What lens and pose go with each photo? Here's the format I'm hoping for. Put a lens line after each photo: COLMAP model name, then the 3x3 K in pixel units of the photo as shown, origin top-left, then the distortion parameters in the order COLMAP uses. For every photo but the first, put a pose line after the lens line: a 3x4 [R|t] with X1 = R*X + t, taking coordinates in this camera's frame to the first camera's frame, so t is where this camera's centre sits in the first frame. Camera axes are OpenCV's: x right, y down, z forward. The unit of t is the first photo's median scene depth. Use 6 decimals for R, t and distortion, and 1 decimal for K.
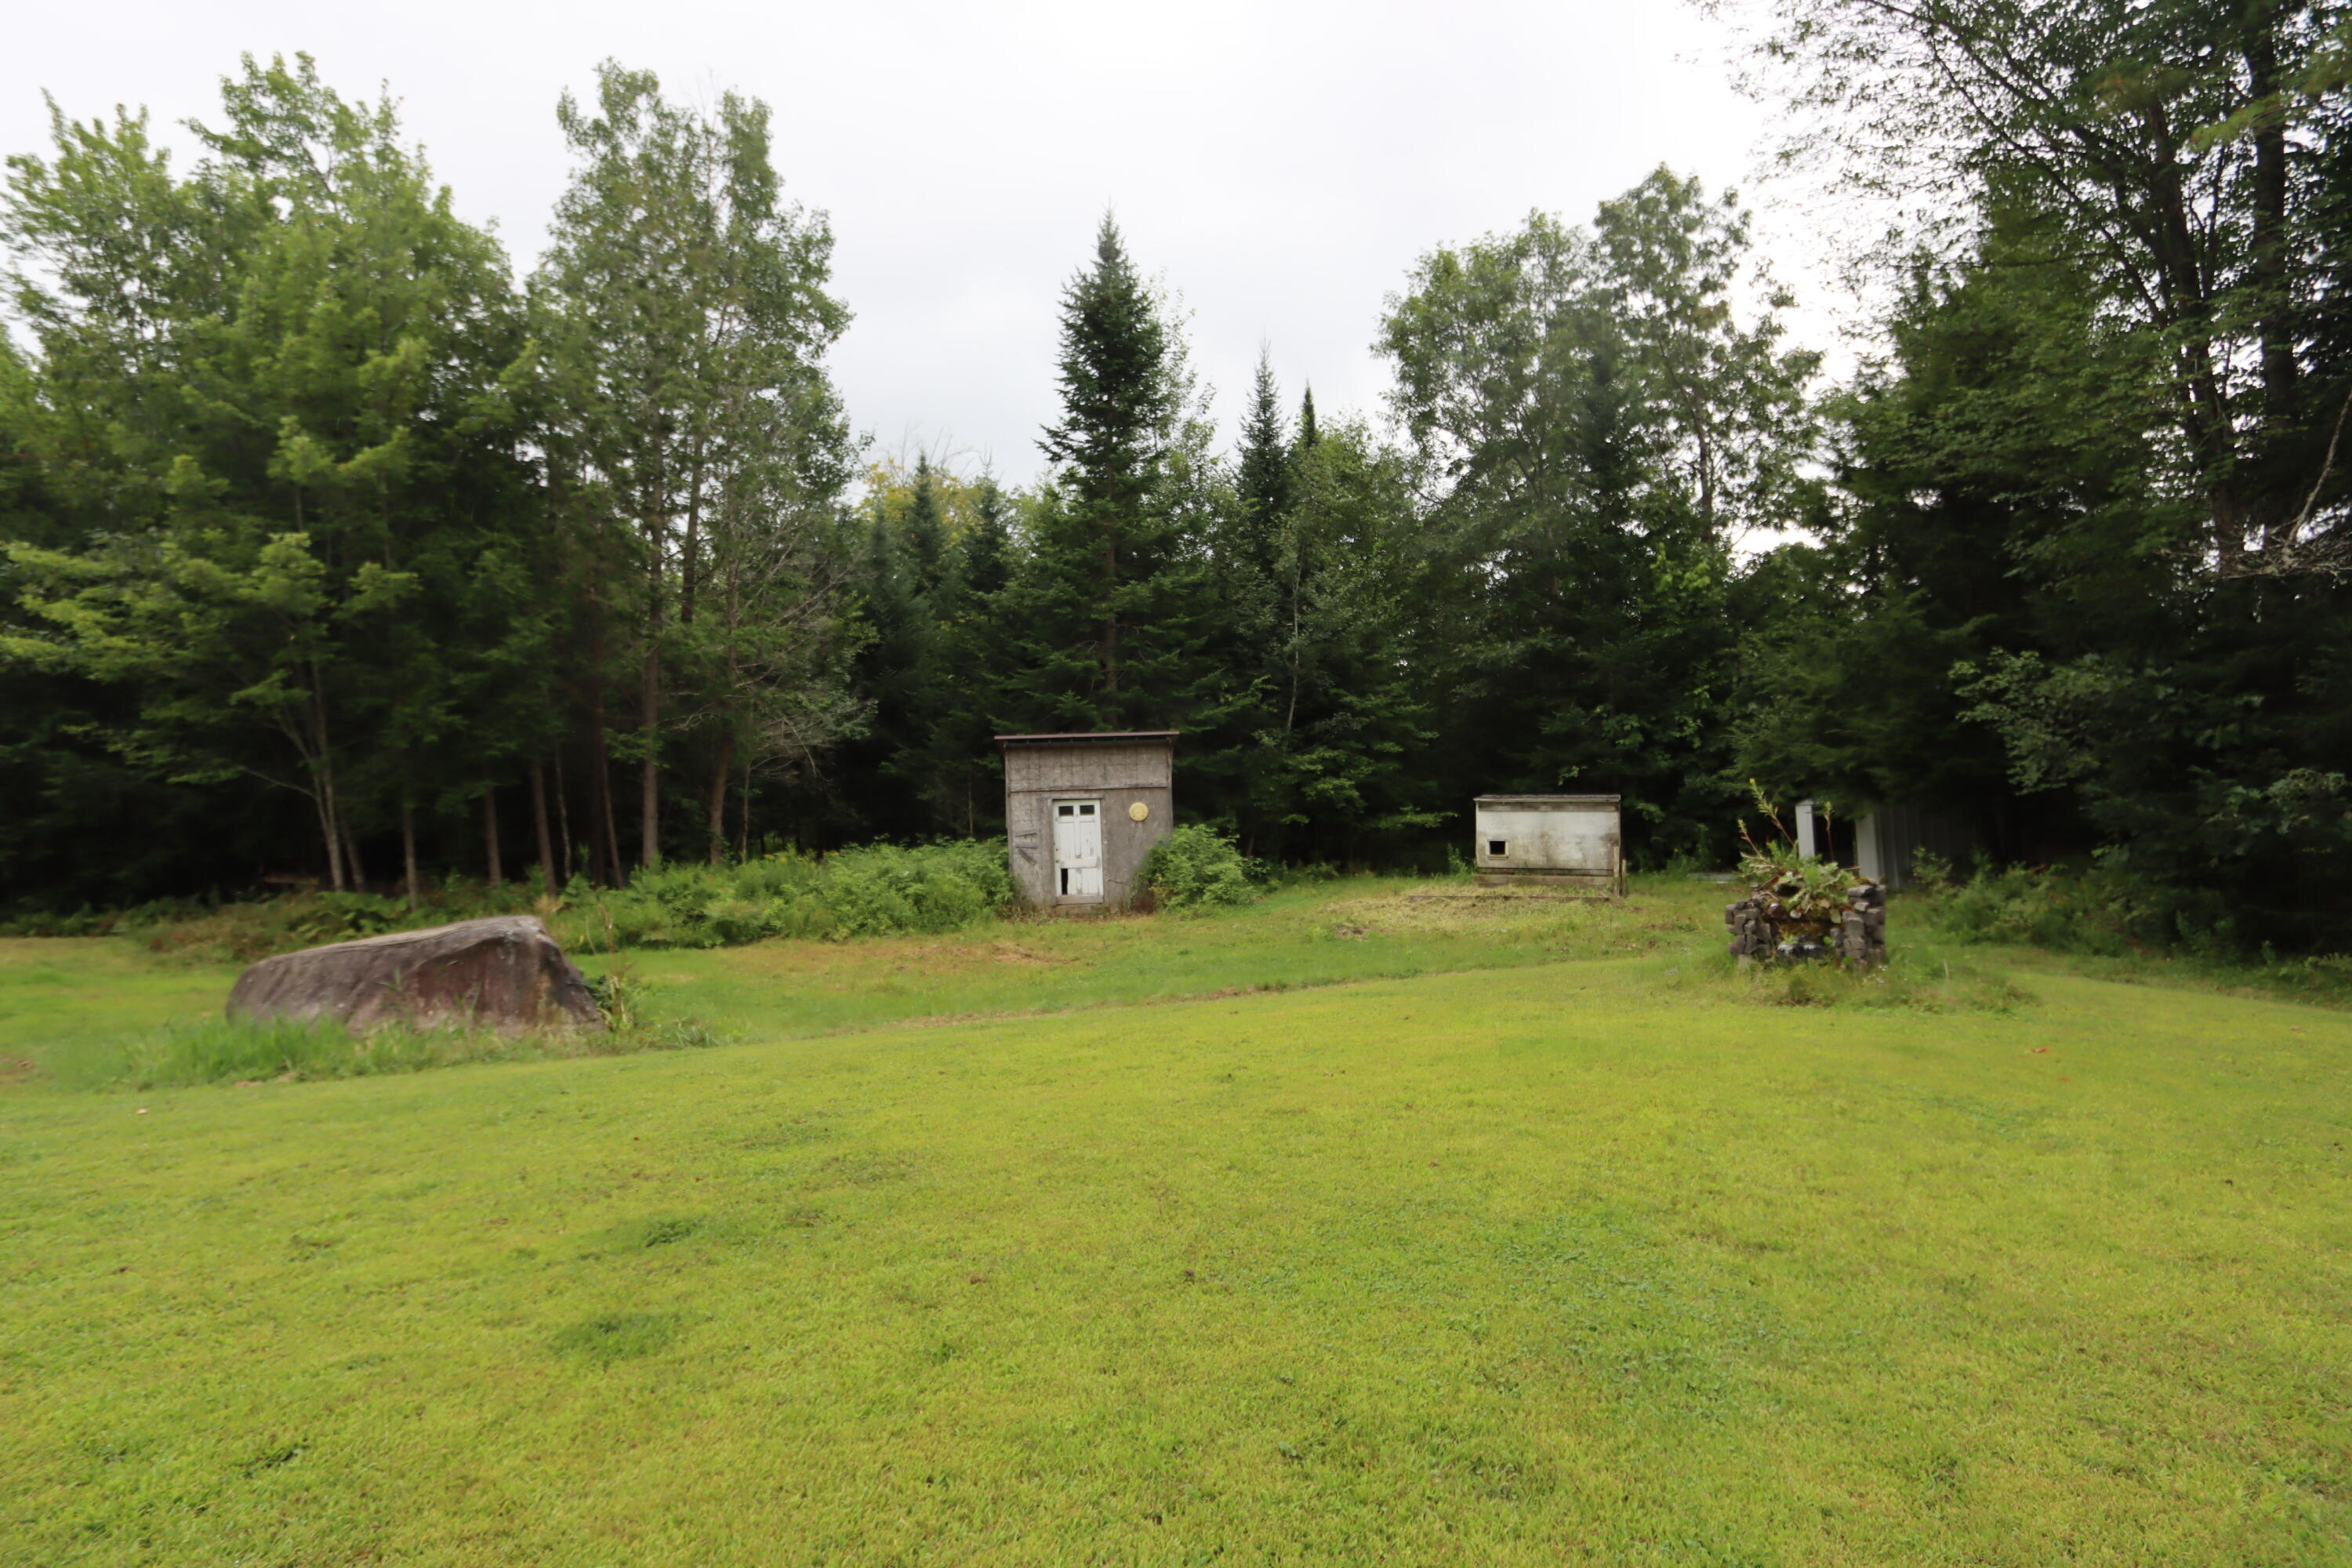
lens RADIAL K [[1274.4, 0, 1176.0], [0, 1274.4, 779.7], [0, 0, 1]] dist [-0.013678, 0.001252]
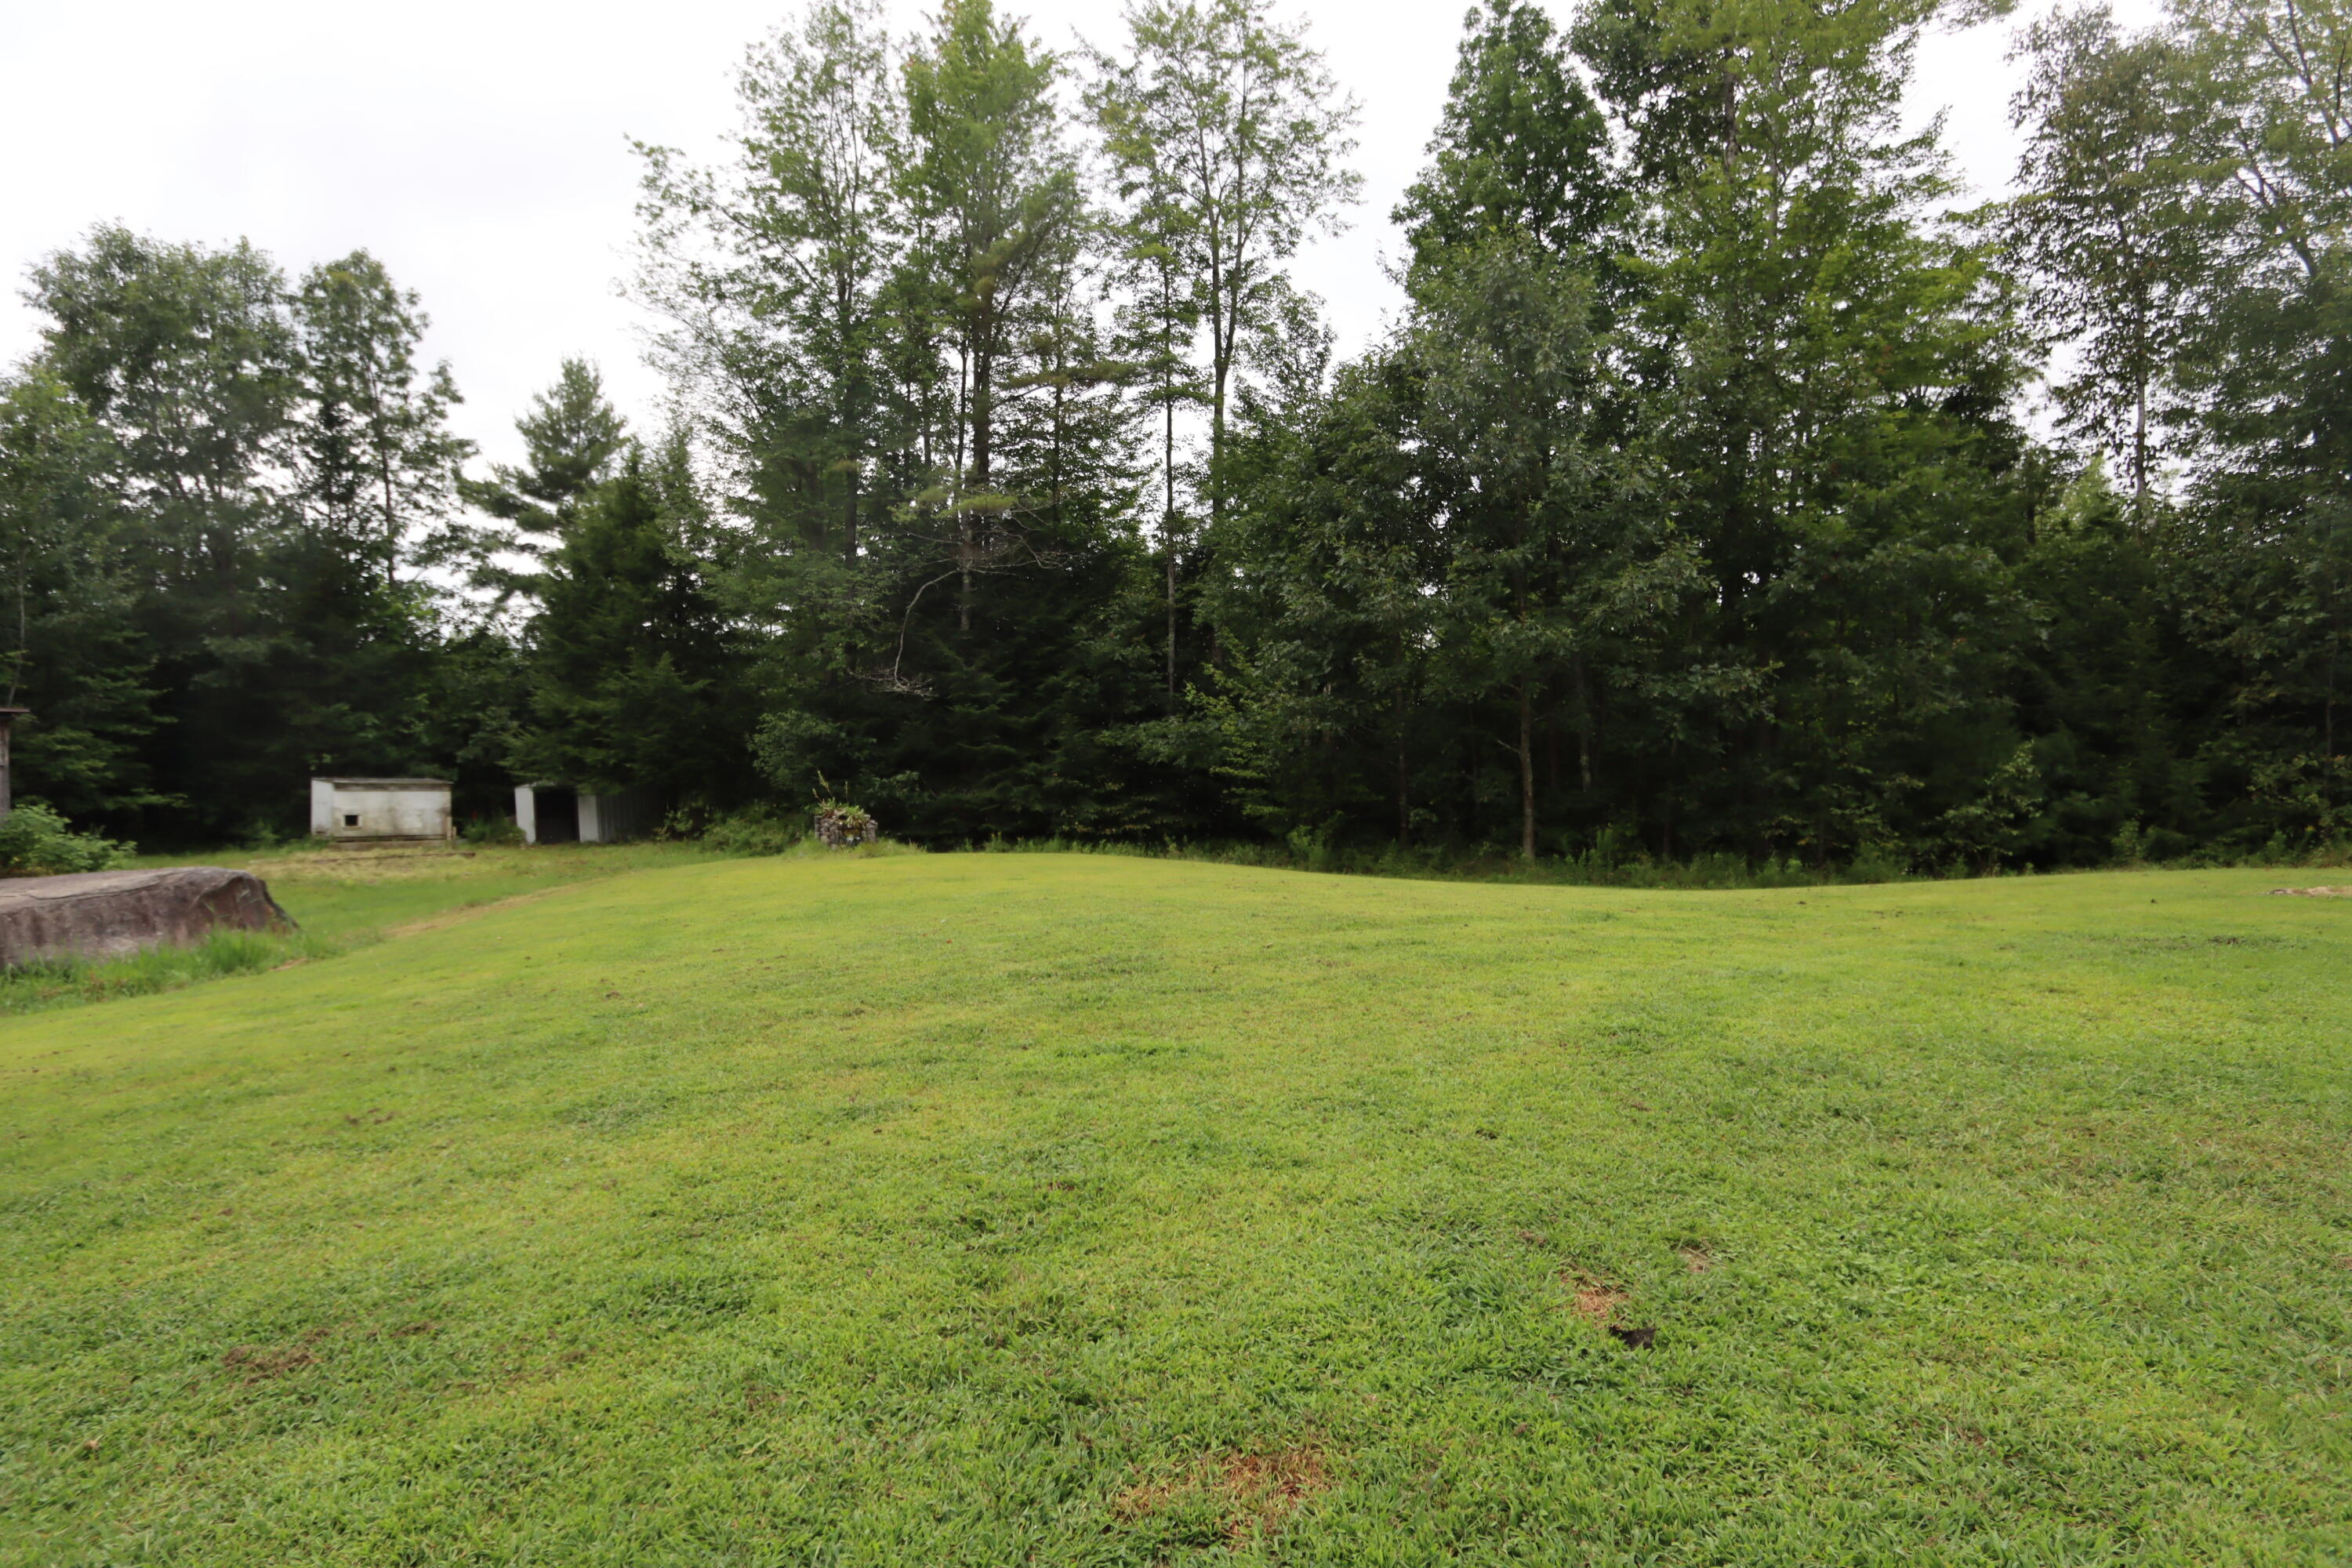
lens RADIAL K [[1274.4, 0, 1176.0], [0, 1274.4, 779.7], [0, 0, 1]] dist [-0.013678, 0.001252]
pose [[0.332765, 0.011508, 0.942939, -0.612530], [-0.016979, 0.999837, -0.006210, 0.007764], [-0.942857, -0.013944, 0.332906, -0.153300]]
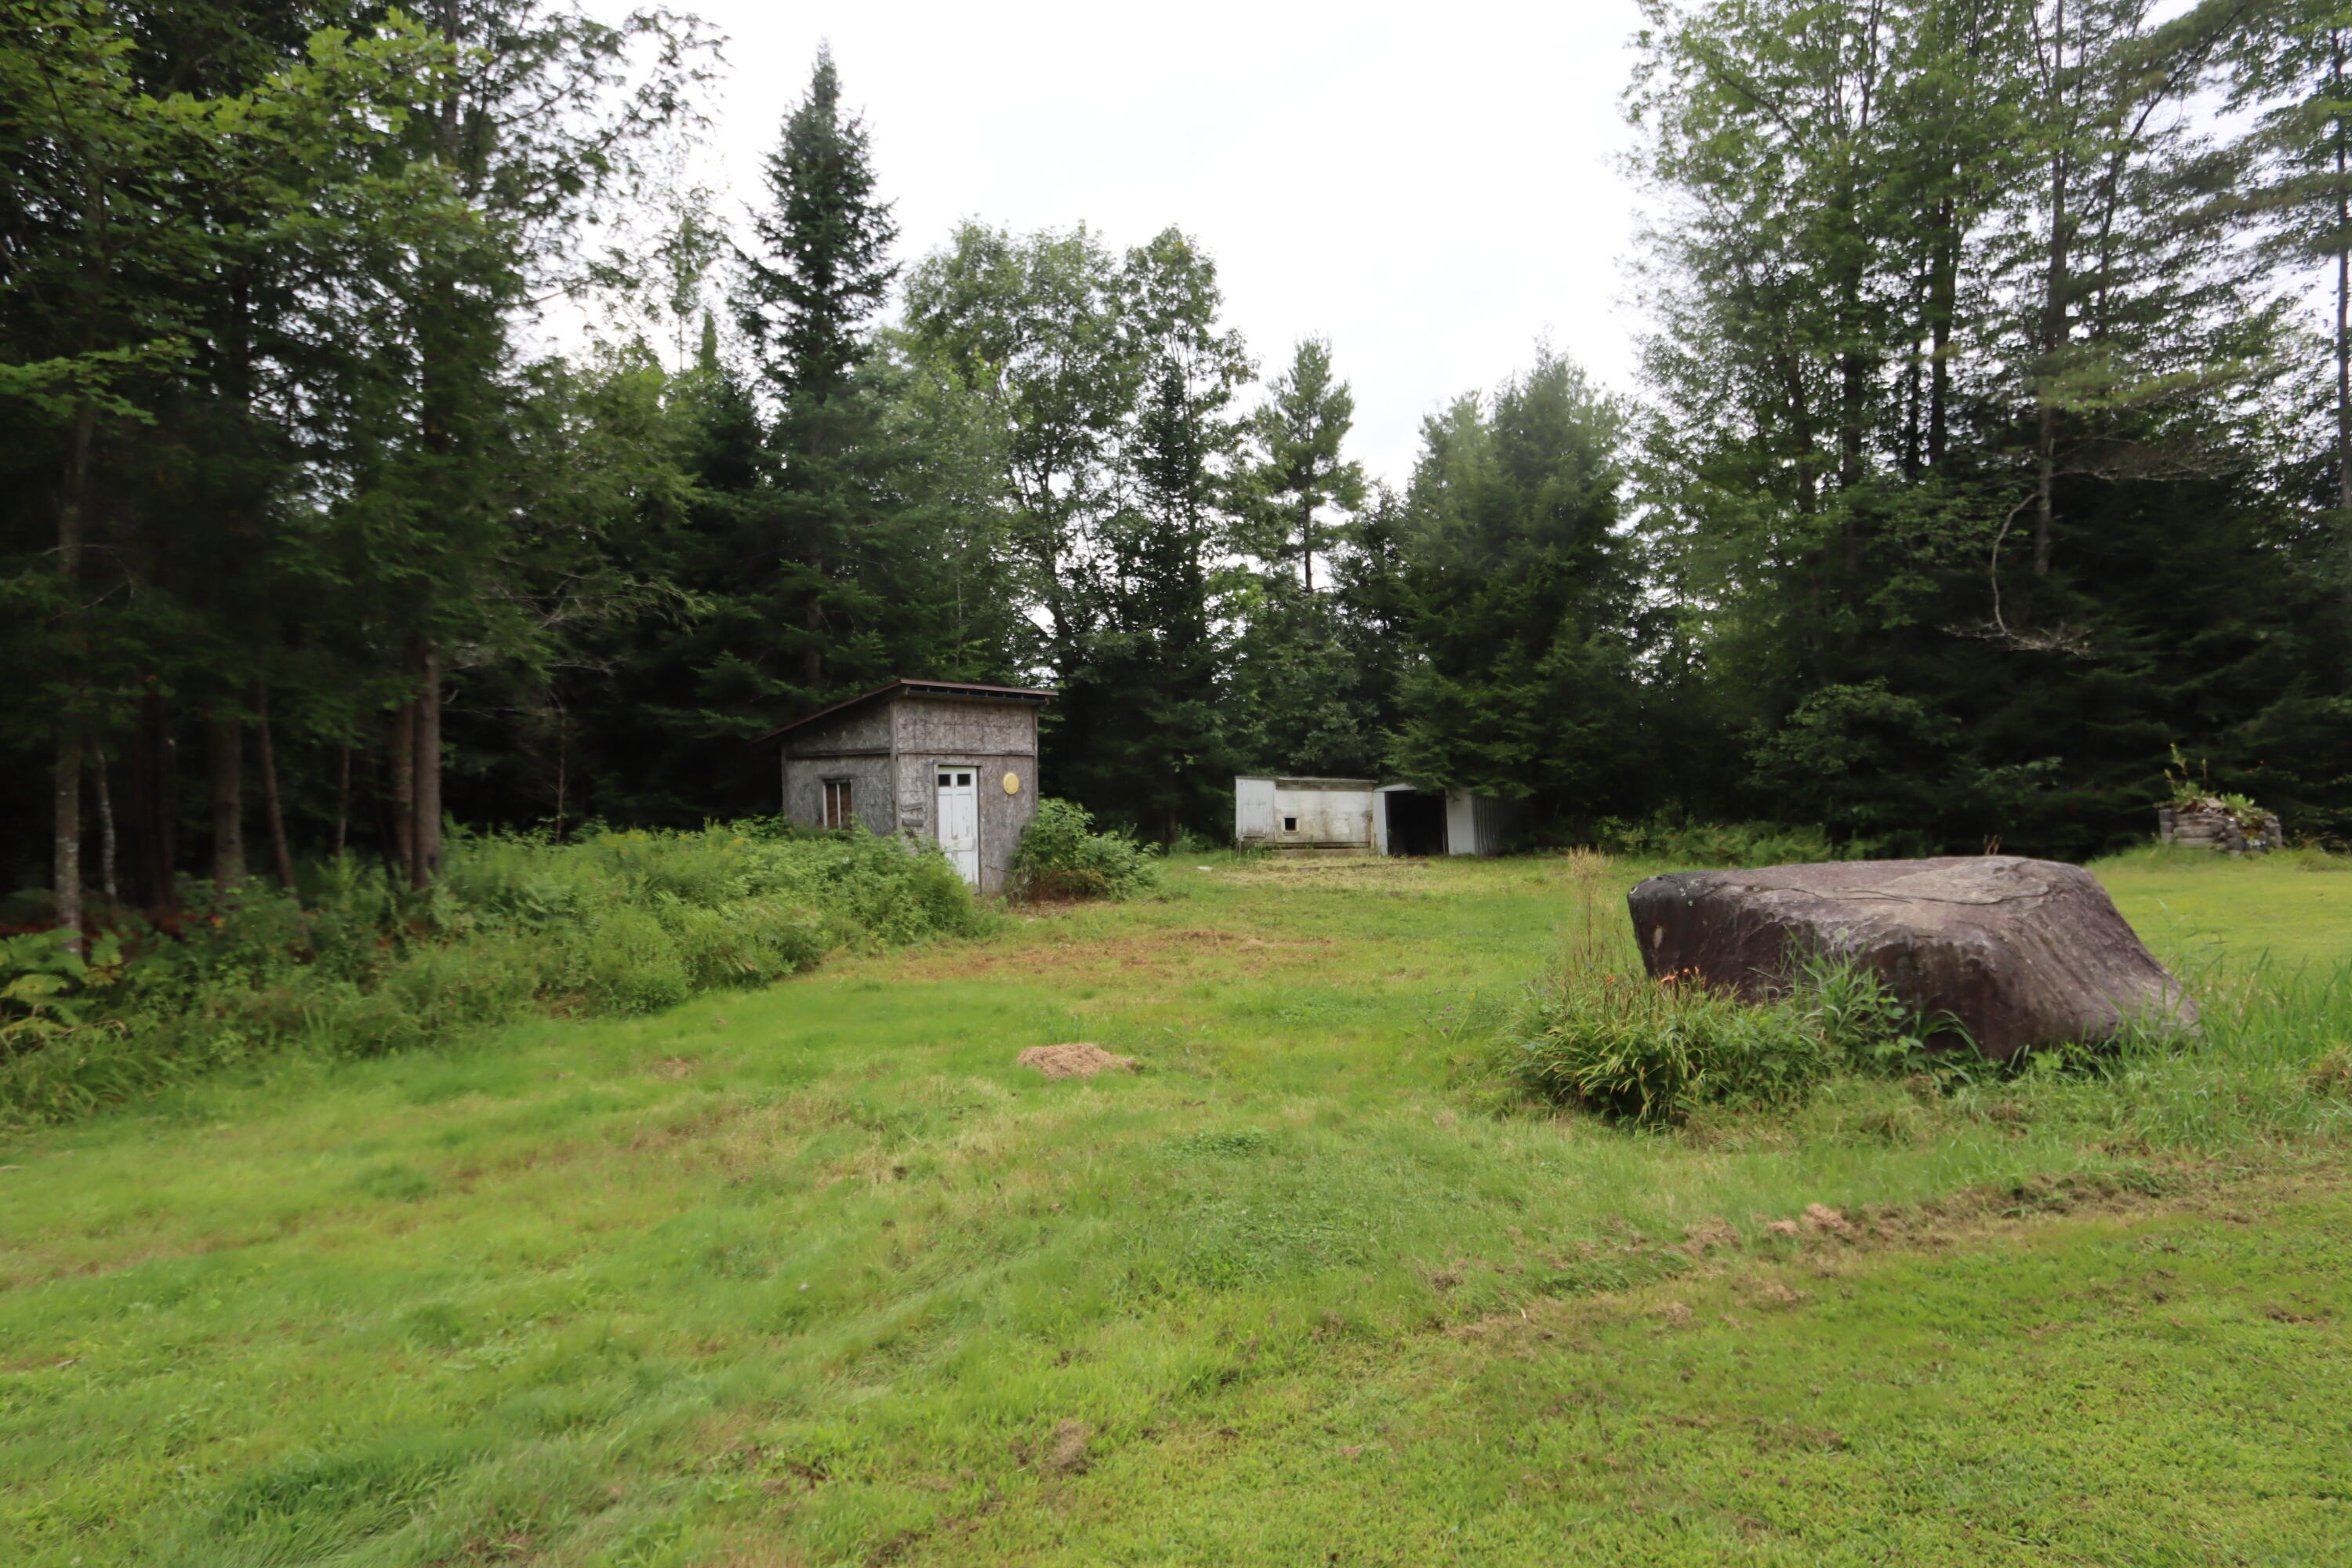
lens RADIAL K [[1274.4, 0, 1176.0], [0, 1274.4, 779.7], [0, 0, 1]] dist [-0.013678, 0.001252]
pose [[0.625448, 0.027177, 0.779792, -0.617502], [-0.017096, 0.999631, -0.021126, 0.038580], [-0.780078, -0.000118, 0.625682, 0.388365]]
